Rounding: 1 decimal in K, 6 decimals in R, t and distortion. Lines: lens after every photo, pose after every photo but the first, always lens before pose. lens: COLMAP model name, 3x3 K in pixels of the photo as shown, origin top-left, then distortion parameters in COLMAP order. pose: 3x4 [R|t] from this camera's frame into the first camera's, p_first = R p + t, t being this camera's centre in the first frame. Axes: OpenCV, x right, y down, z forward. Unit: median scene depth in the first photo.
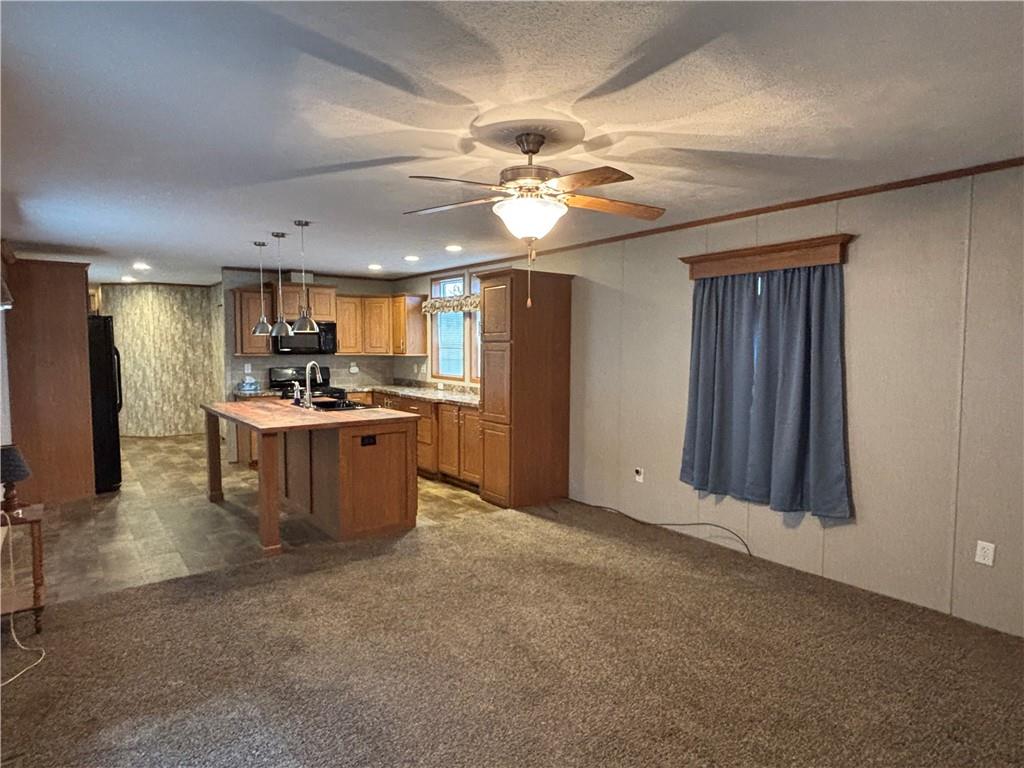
lens RADIAL K [[606.6, 0, 517.6], [0, 606.6, 383.9], [0, 0, 1]] dist [0.000013, -0.003108]
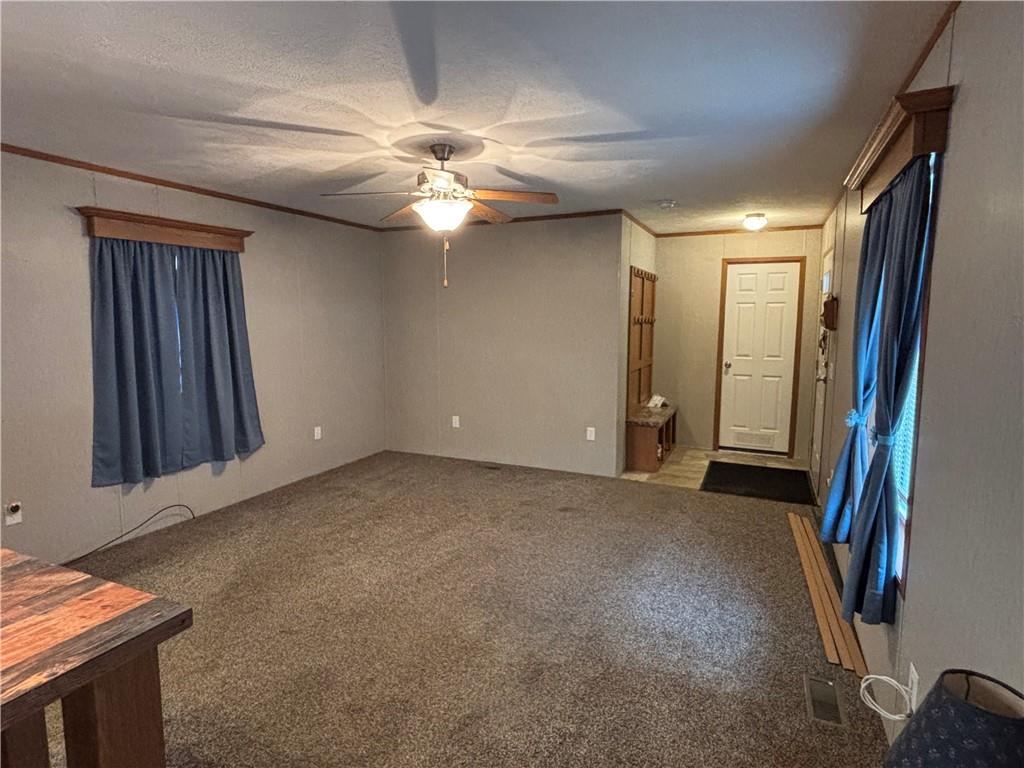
lens RADIAL K [[554.1, 0, 512.0], [0, 554.1, 384.0], [0, 0, 1]] dist [0.025836, -0.000375]
pose [[-0.471975, -0.108711, 0.874884, -0.392725], [0.060751, 0.985999, 0.155291, -0.035642], [-0.879516, 0.126444, -0.458762, 0.524620]]
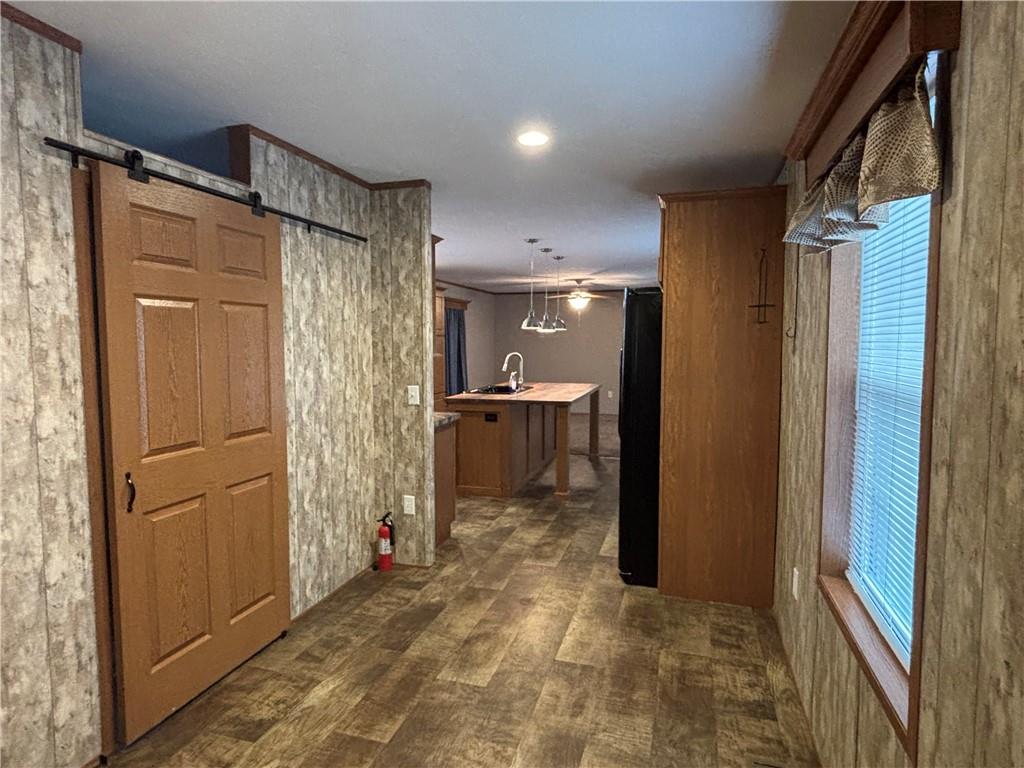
lens RADIAL K [[575.2, 0, 512.0], [0, 575.2, 384.0], [0, 0, 1]] dist [0.000050, -0.000254]
pose [[-0.590957, -0.064859, 0.804091, -0.894416], [0.049468, 0.991973, 0.116369, -0.076753], [-0.805185, 0.108546, -0.583005, 1.204908]]
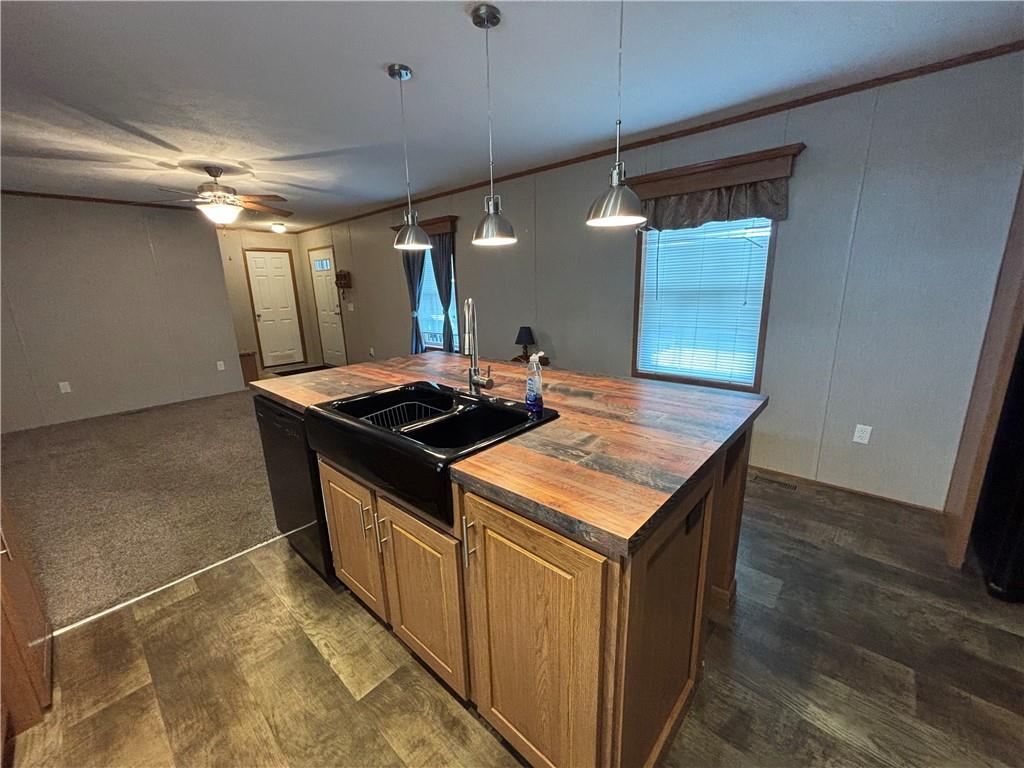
lens RADIAL K [[411.4, 0, 513.5], [0, 411.4, 377.4], [0, 0, 1]] dist [0.002375, 0.000290]
pose [[-0.981220, 0.066648, -0.181012, -0.227449], [0.012095, 0.957824, 0.287102, -0.048907], [0.192512, 0.279521, -0.940642, 0.936943]]
